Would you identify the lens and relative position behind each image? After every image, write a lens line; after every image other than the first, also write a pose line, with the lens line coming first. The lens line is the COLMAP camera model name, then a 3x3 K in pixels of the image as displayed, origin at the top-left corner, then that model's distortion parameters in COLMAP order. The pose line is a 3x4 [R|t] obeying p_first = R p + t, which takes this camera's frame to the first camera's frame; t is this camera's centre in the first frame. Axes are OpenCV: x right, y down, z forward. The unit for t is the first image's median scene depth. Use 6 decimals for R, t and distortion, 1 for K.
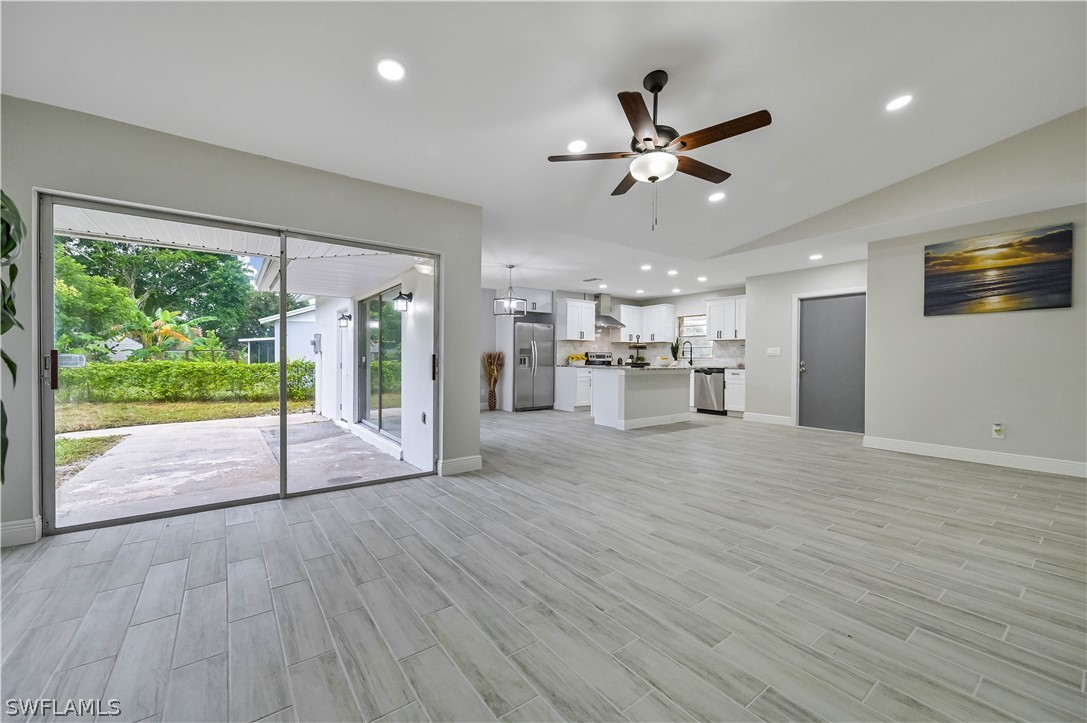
lens RADIAL K [[431.1, 0, 542.3], [0, 431.1, 360.4], [0, 0, 1]] dist [-0.002480, 0.001454]
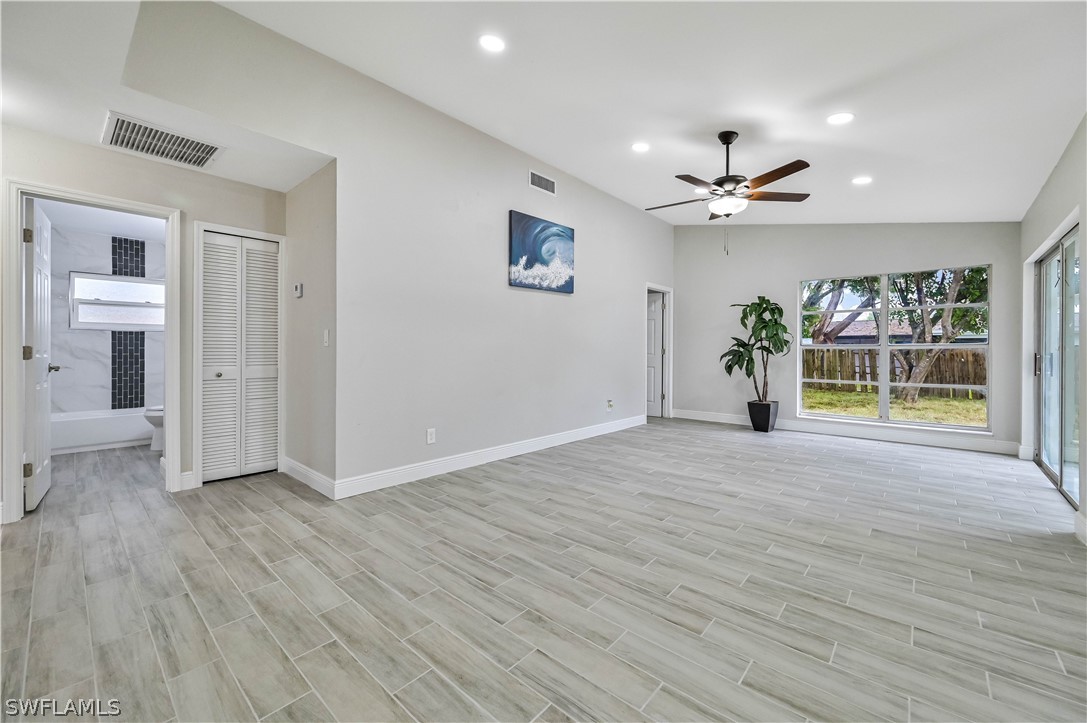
lens RADIAL K [[431.1, 0, 544.8], [0, 431.1, 352.1], [0, 0, 1]] dist [-0.002480, 0.001454]
pose [[-0.979397, -0.008279, -0.201775, 0.347182], [-0.009595, 0.999939, 0.005544, -0.005509], [0.201717, 0.007365, -0.979416, 0.715838]]
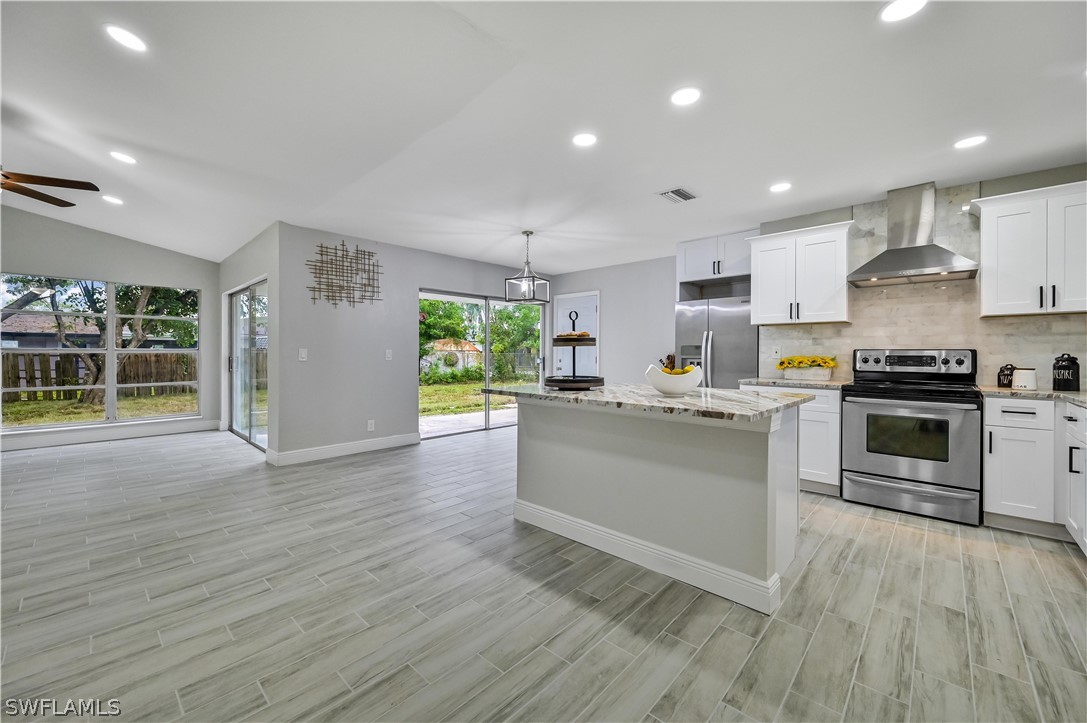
lens RADIAL K [[431.1, 0, 544.7], [0, 431.1, 352.8], [0, 0, 1]] dist [-0.002480, 0.001454]
pose [[0.178376, -0.005452, -0.983947, 0.518186], [-0.007306, 0.999950, -0.006866, -0.012873], [0.983935, 0.008413, 0.178327, 0.739682]]
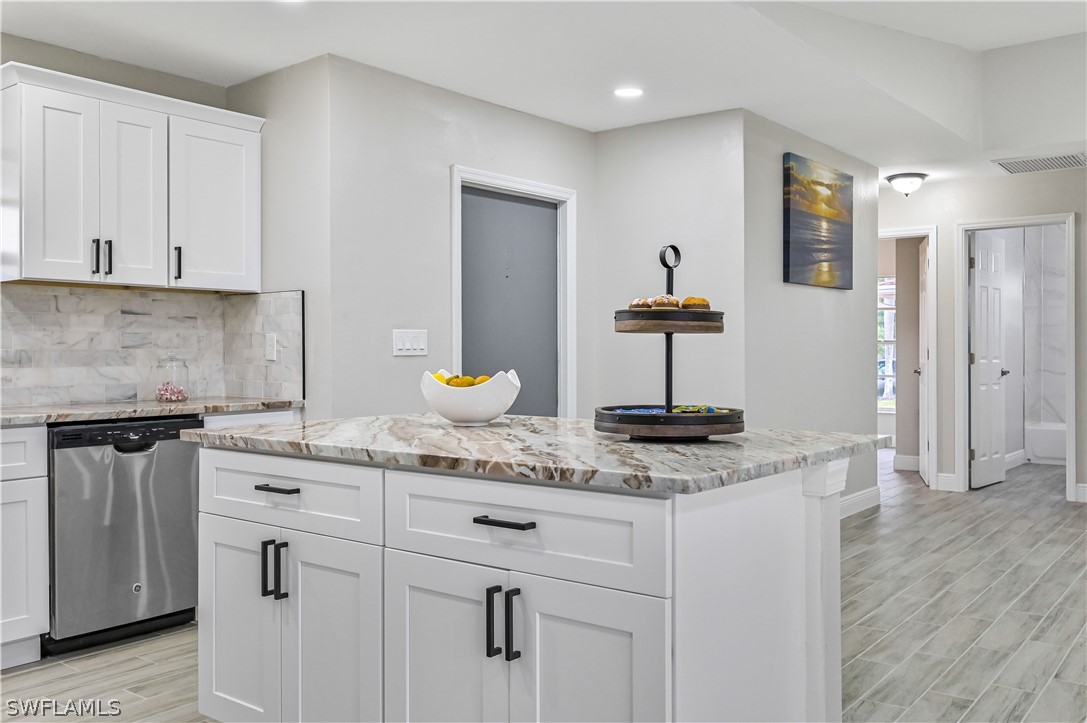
lens RADIAL K [[948.0, 0, 554.3], [0, 948.0, 354.3], [0, 0, 1]] dist [-0.003598, 0.001619]
pose [[-0.273924, -0.010735, 0.961691, -0.100613], [0.005124, 0.999907, 0.012621, -0.017333], [-0.961738, 0.008385, -0.273843, 0.943993]]
